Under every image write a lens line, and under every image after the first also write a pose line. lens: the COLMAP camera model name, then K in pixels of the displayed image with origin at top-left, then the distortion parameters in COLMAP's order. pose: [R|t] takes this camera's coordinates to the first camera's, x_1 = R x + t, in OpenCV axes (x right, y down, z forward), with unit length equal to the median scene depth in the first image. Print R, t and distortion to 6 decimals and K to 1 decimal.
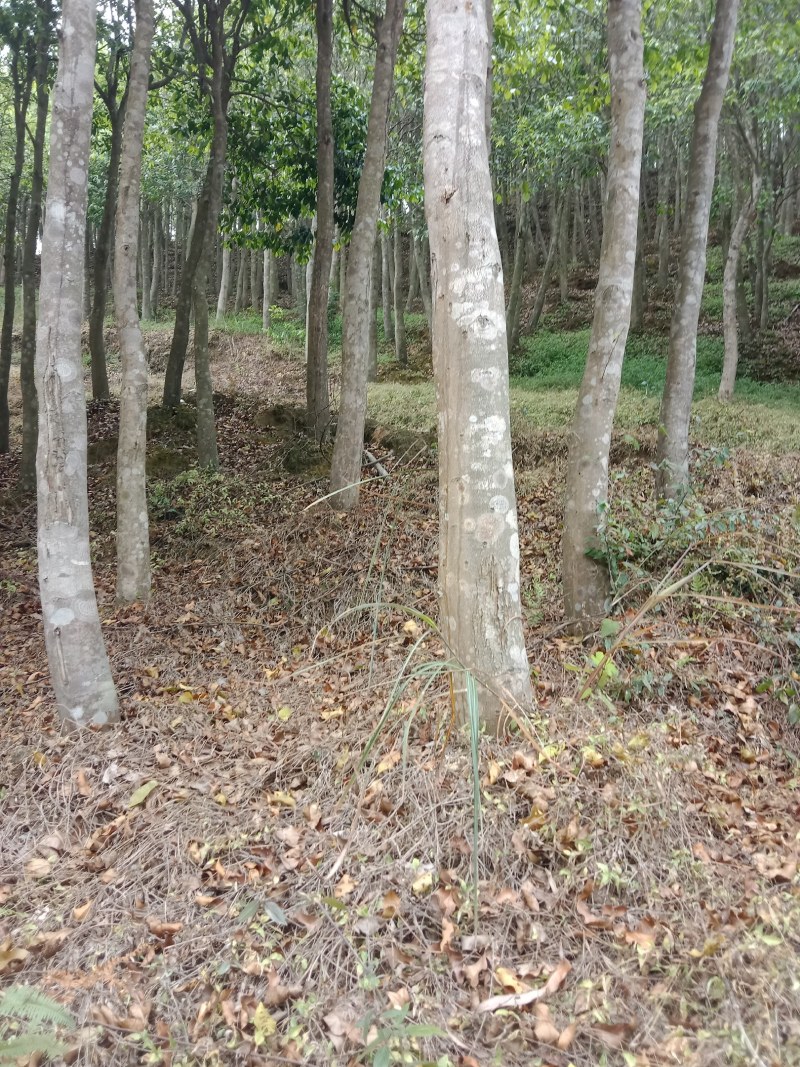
lens RADIAL K [[836.7, 0, 400.0], [0, 836.7, 533.5], [0, 0, 1]] dist [0.185767, -0.279074]
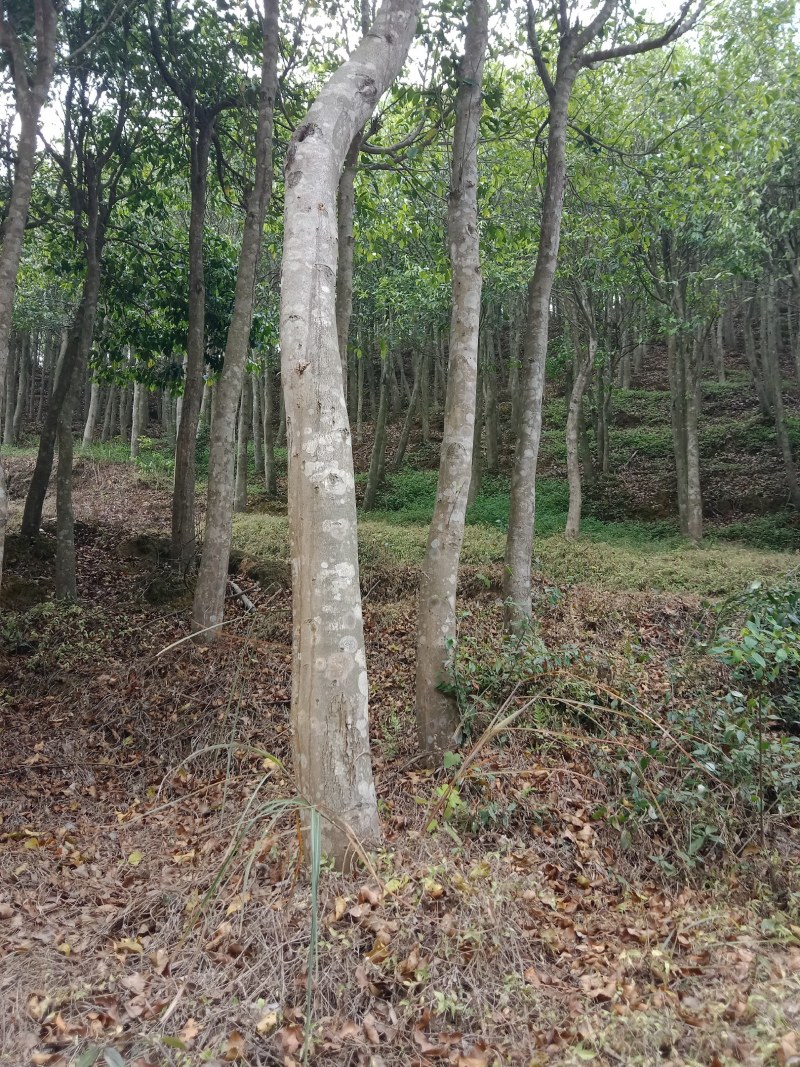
lens RADIAL K [[913.4, 0, 400.0], [0, 913.4, 533.5], [0, 0, 1]] dist [0.126940, -0.216505]
pose [[0.992394, 0.011188, 0.122592, 0.032211], [0.004331, 0.992072, -0.125599, -0.023670], [-0.123026, 0.125175, 0.984478, -0.144735]]
